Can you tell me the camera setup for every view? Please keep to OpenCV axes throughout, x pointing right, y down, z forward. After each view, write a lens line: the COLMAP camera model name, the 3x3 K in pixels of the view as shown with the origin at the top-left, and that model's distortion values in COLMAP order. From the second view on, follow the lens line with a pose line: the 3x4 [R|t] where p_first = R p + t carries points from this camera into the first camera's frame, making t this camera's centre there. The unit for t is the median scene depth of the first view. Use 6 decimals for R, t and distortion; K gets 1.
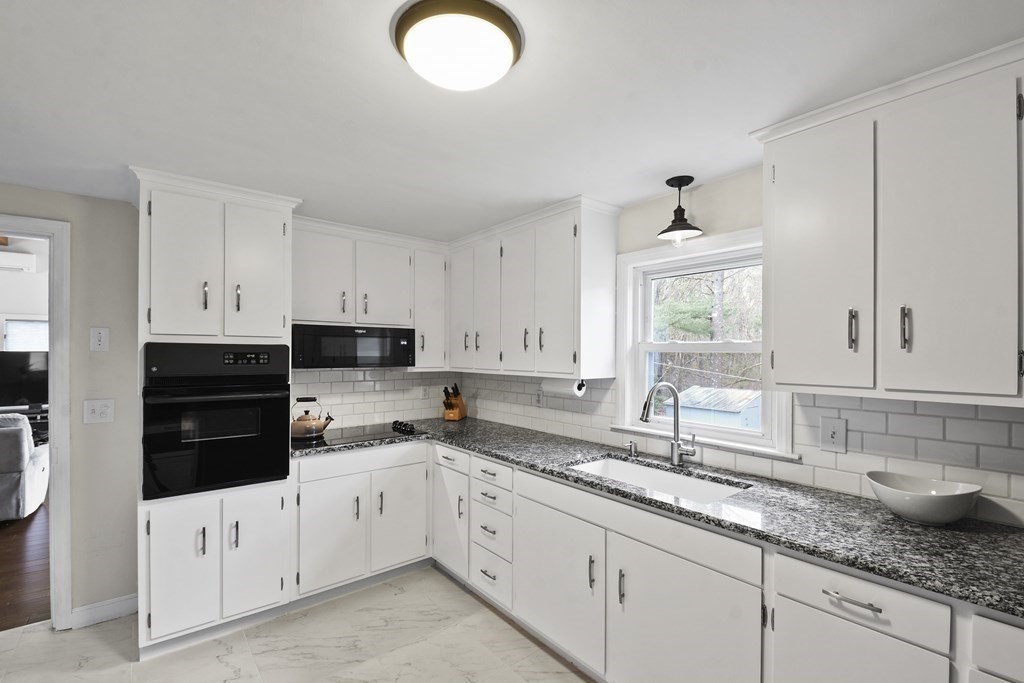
lens RADIAL K [[452.1, 0, 513.2], [0, 452.1, 355.6], [0, 0, 1]] dist [-0.001653, -0.000406]
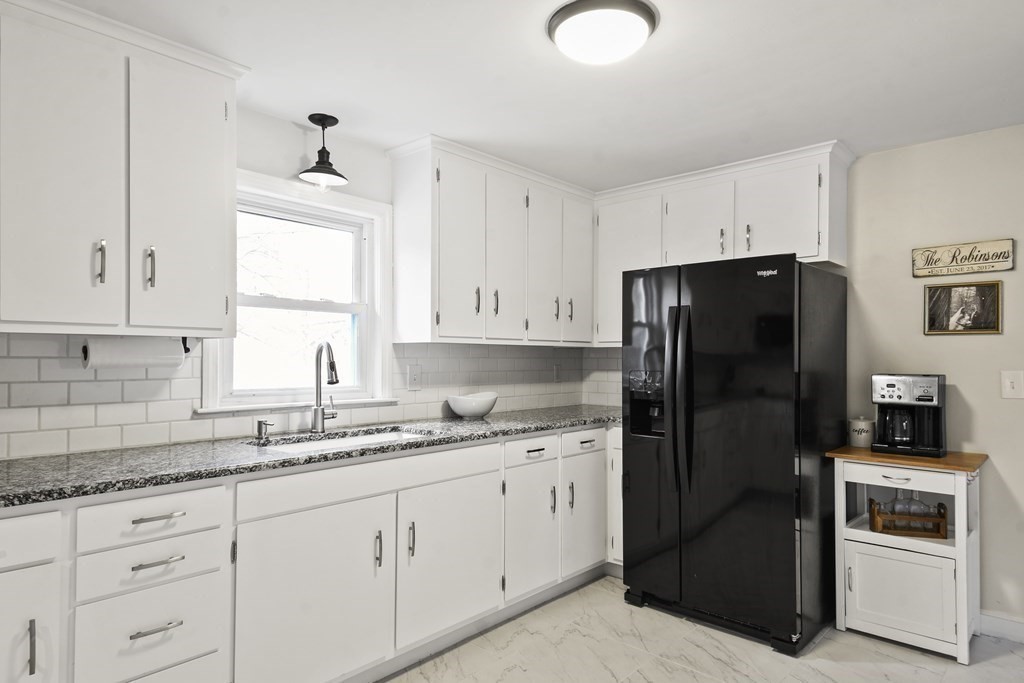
lens RADIAL K [[607.0, 0, 512.6], [0, 607.0, 354.1], [0, 0, 1]] dist [0.000393, -0.000126]
pose [[-0.165523, 0.001322, 0.986205, -1.042521], [-0.000264, 0.999999, -0.001384, 0.102110], [-0.986206, -0.000489, -0.165522, 0.952905]]
